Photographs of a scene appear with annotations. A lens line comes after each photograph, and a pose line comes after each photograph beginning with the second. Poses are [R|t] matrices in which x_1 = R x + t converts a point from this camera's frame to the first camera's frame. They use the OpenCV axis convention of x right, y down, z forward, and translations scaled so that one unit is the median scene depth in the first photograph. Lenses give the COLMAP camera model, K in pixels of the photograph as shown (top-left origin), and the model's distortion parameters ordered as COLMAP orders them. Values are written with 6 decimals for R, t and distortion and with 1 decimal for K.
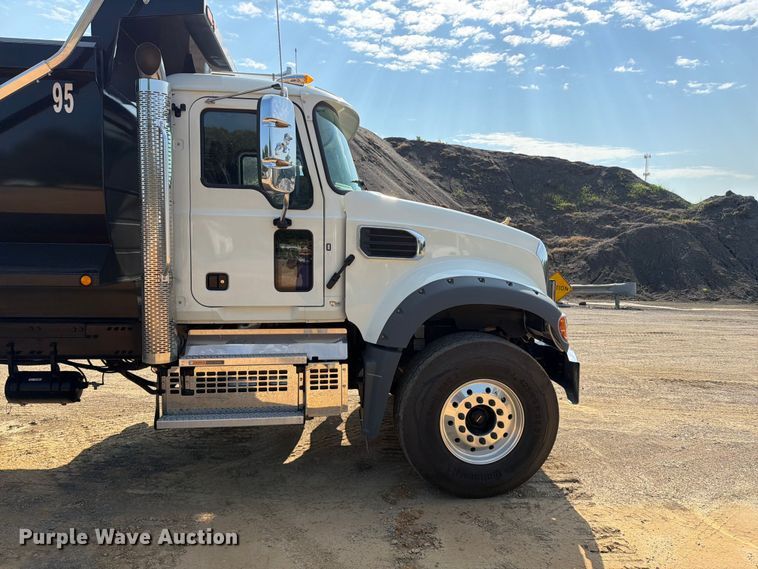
lens RADIAL K [[534.1, 0, 381.9], [0, 534.1, 272.4], [0, 0, 1]] dist [0.109552, -0.195399]
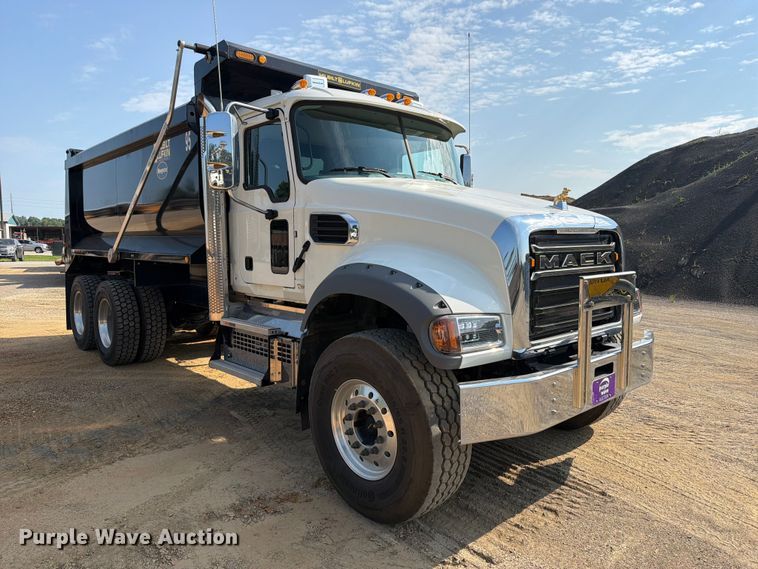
lens RADIAL K [[537.0, 0, 379.5], [0, 537.0, 272.6], [0, 0, 1]] dist [0.029168, -0.042641]
pose [[0.574617, 0.035585, -0.817649, 0.891137], [-0.033505, 0.999240, 0.019942, 0.003748], [0.817737, 0.015937, 0.575372, 0.509062]]
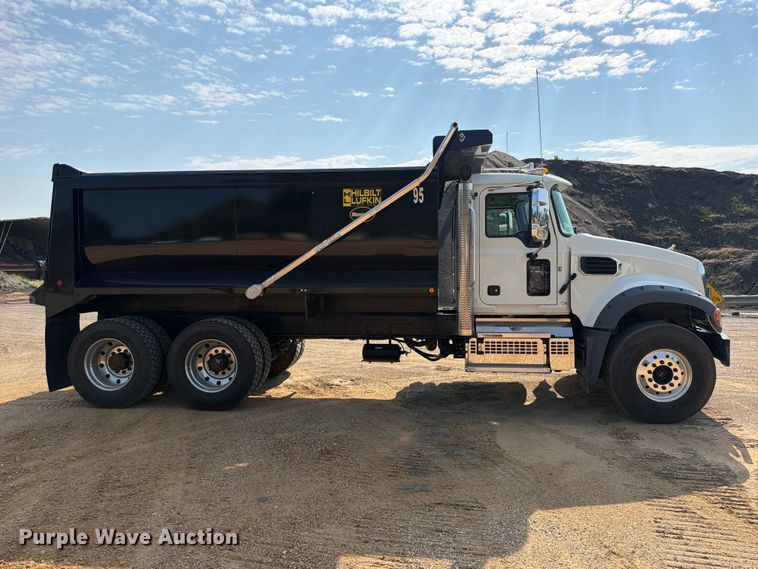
lens RADIAL K [[537.0, 0, 379.5], [0, 537.0, 272.6], [0, 0, 1]] dist [0.029168, -0.042641]
pose [[0.973752, -0.017751, -0.226920, -0.265605], [0.011560, 0.999525, -0.028580, 0.005302], [0.227320, 0.025206, 0.973494, -0.758347]]
